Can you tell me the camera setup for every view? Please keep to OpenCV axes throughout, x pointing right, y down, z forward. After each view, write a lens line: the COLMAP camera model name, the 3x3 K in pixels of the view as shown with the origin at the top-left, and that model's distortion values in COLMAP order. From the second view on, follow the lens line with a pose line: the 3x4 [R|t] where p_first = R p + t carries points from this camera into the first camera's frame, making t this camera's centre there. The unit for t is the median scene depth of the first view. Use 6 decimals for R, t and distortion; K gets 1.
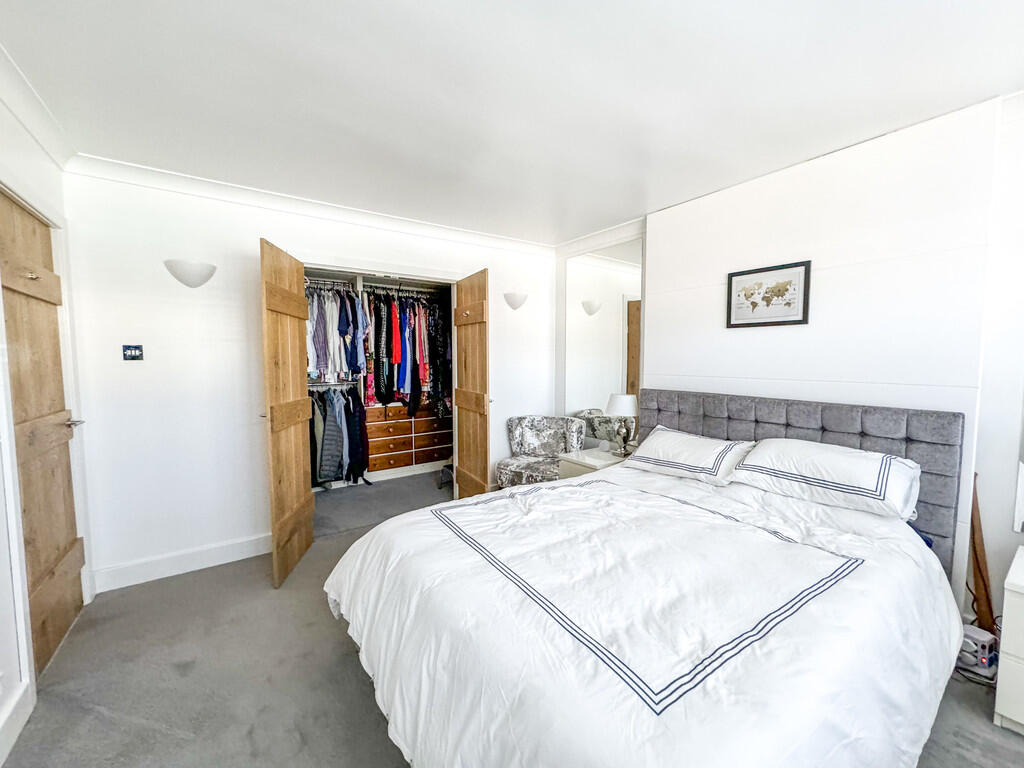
lens RADIAL K [[416.4, 0, 517.4], [0, 416.4, 384.0], [0, 0, 1]] dist [-0.001892, -0.000059]
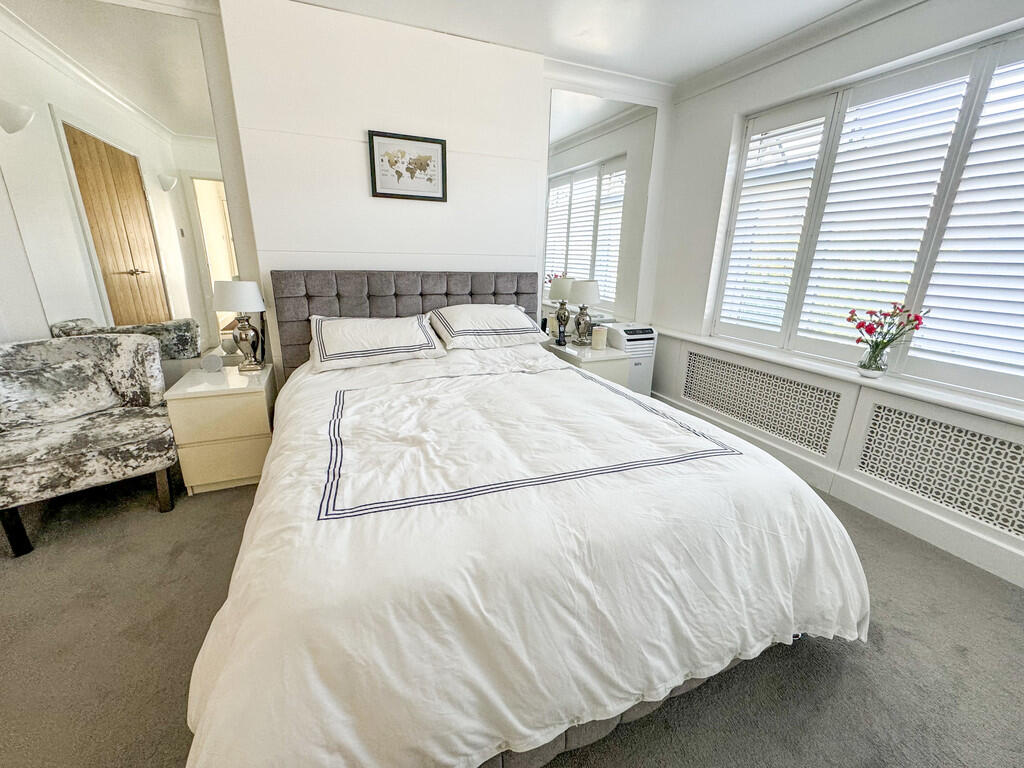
lens RADIAL K [[416.4, 0, 517.4], [0, 416.4, 384.0], [0, 0, 1]] dist [-0.001892, -0.000059]
pose [[0.219205, -0.284652, 0.933232, -0.462888], [0.044843, 0.958424, 0.281803, 0.020267], [-0.974648, -0.019924, 0.222856, 0.548755]]
